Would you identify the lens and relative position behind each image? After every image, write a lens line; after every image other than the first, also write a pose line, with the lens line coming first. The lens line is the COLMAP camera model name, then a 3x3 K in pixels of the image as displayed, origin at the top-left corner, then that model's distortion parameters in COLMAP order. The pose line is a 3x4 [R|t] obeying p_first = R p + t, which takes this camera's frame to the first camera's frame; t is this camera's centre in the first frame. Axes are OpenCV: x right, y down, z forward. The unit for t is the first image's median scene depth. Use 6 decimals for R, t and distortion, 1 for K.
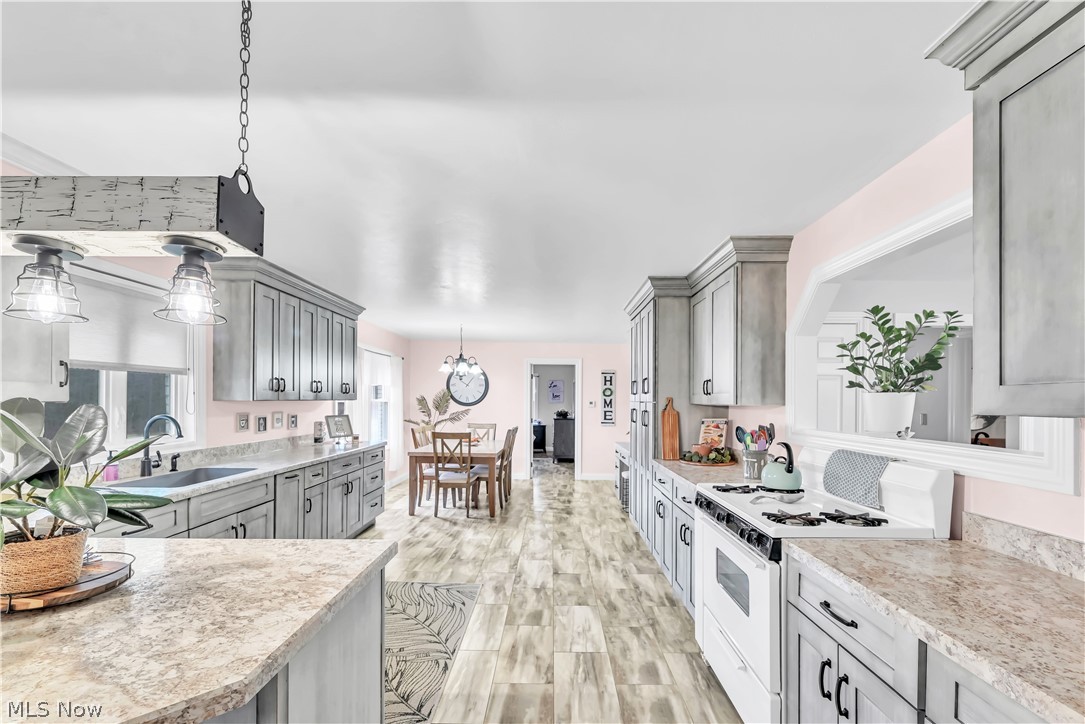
lens RADIAL K [[467.5, 0, 551.0], [0, 467.5, 399.5], [0, 0, 1]] dist [0.000181, -0.000175]
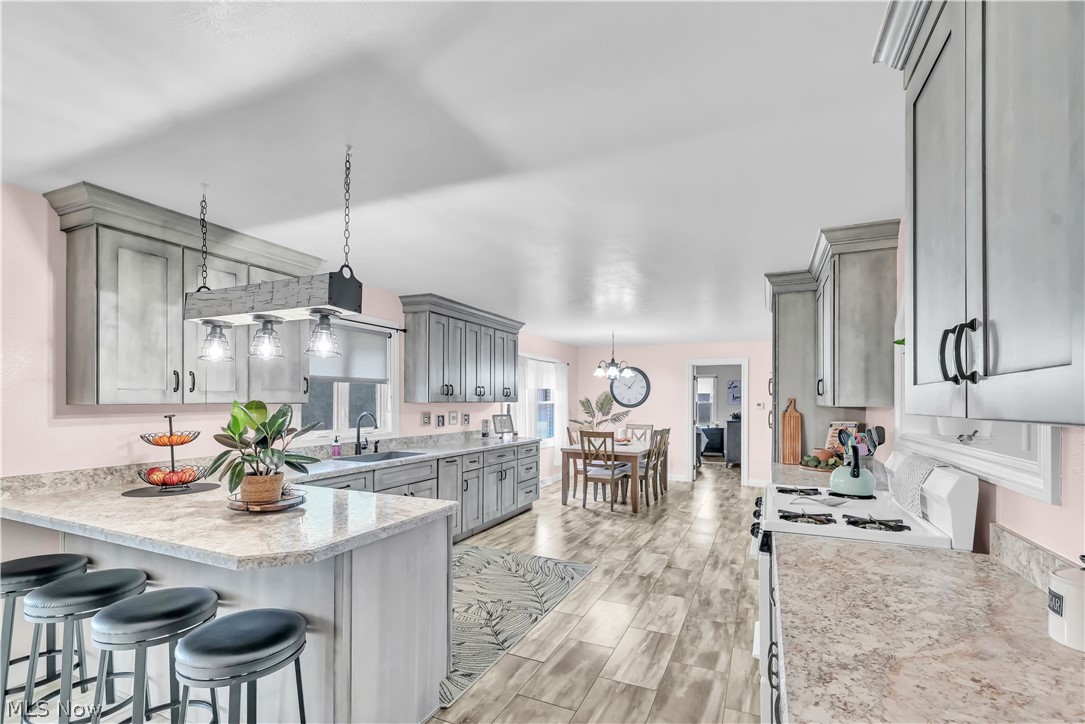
lens RADIAL K [[467.5, 0, 551.0], [0, 467.5, 399.5], [0, 0, 1]] dist [0.000181, -0.000175]
pose [[0.918624, -0.004079, -0.395111, 0.179041], [0.002431, 0.999986, -0.004673, 0.000964], [0.395125, 0.003332, 0.918621, -0.066274]]
